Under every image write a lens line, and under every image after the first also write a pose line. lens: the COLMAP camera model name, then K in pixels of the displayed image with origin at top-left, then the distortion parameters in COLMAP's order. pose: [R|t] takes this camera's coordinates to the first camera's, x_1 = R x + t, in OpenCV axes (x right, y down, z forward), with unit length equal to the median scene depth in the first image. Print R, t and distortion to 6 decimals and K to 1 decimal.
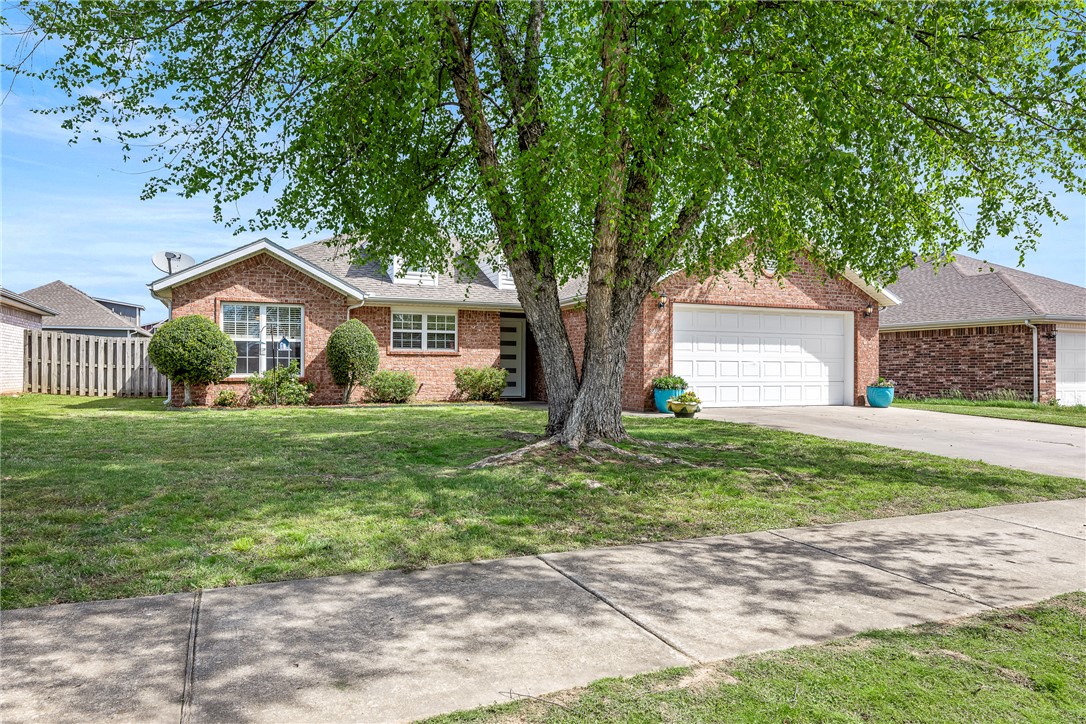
lens RADIAL K [[727.9, 0, 541.2], [0, 727.9, 365.5], [0, 0, 1]] dist [0.001731, 0.000121]
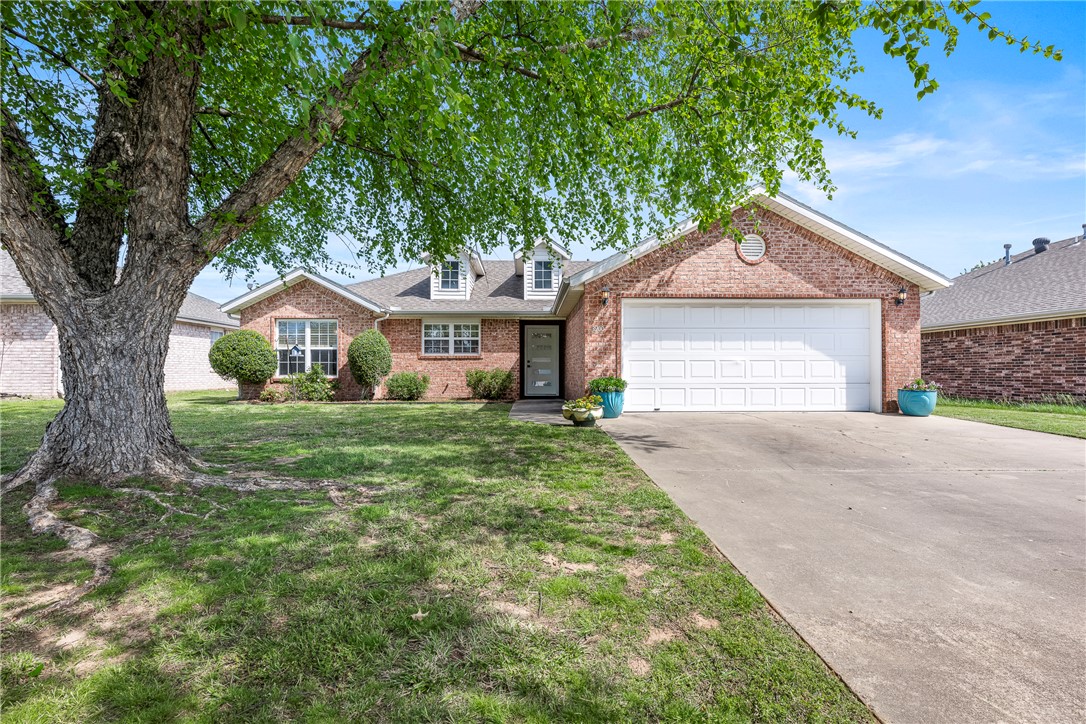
lens RADIAL K [[490.7, 0, 545.0], [0, 490.7, 360.1], [0, 0, 1]] dist [-0.000798, -0.000101]
pose [[0.924074, -0.013118, -0.381989, 0.291900], [0.006738, 0.999815, -0.018033, 0.003176], [0.382155, 0.014090, 0.923991, 0.342532]]
